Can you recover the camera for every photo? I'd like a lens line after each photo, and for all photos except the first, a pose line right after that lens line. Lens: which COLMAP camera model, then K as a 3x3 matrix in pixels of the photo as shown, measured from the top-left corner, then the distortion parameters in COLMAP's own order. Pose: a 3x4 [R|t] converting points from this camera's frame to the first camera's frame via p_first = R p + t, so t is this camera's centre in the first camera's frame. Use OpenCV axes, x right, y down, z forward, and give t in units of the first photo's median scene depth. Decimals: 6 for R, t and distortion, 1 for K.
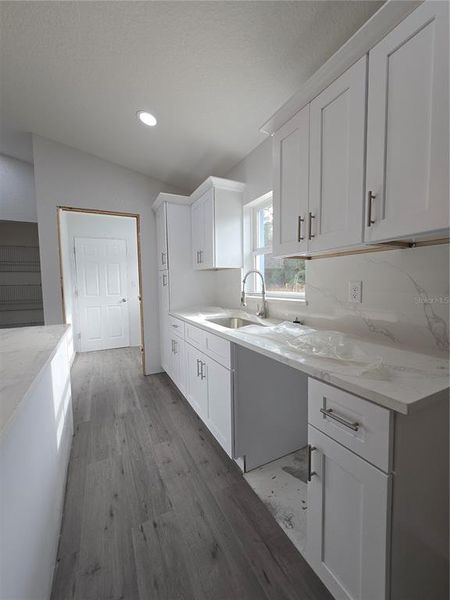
lens RADIAL K [[246.1, 0, 226.4], [0, 246.1, 299.6], [0, 0, 1]] dist [-0.002335, 0.000599]
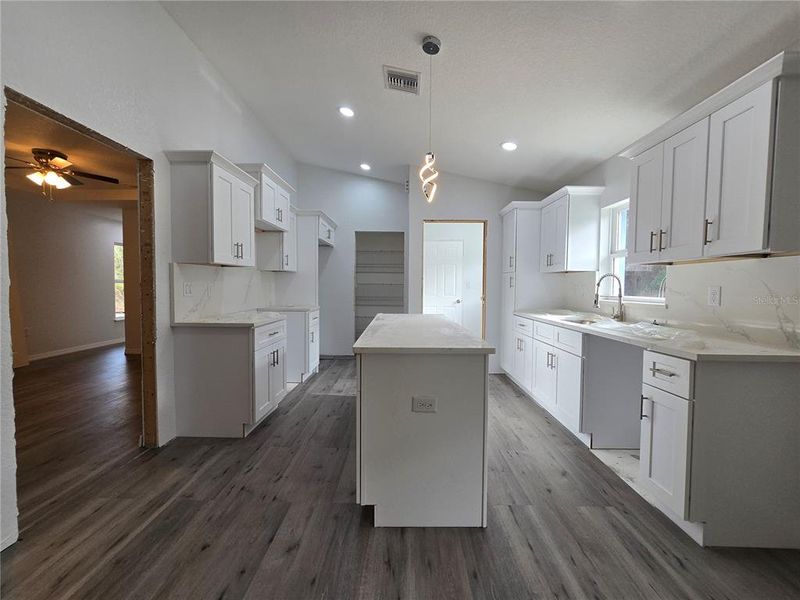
lens RADIAL K [[328.1, 0, 400.7], [0, 328.1, 296.7], [0, 0, 1]] dist [-0.002335, 0.000599]
pose [[0.885738, 0.039137, -0.462533, -0.026201], [-0.054975, 0.998271, -0.020806, 0.054114], [0.460919, 0.043857, 0.886358, -0.641359]]
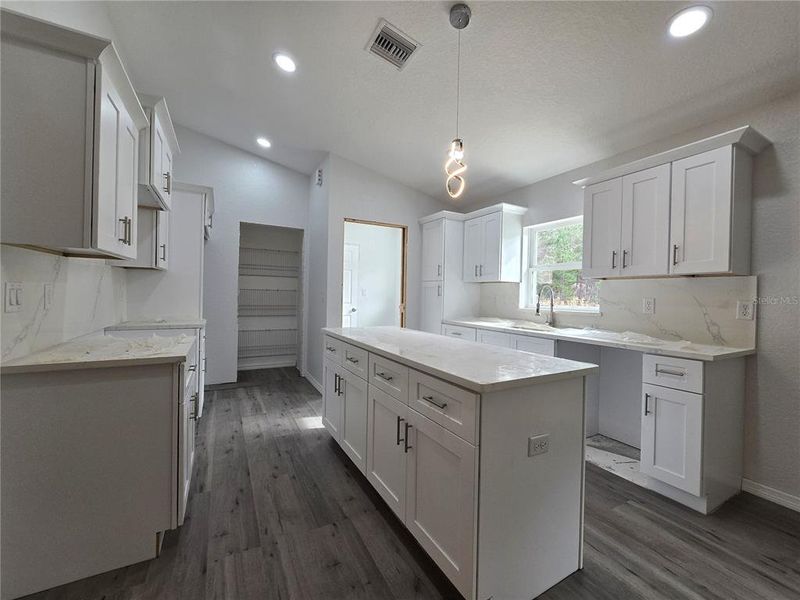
lens RADIAL K [[328.1, 0, 400.4], [0, 328.1, 297.3], [0, 0, 1]] dist [-0.002335, 0.000599]
pose [[0.998975, 0.036326, 0.026996, -0.634078], [-0.034602, 0.997490, -0.061775, 0.057300], [-0.029172, 0.060778, 0.997725, -0.548014]]
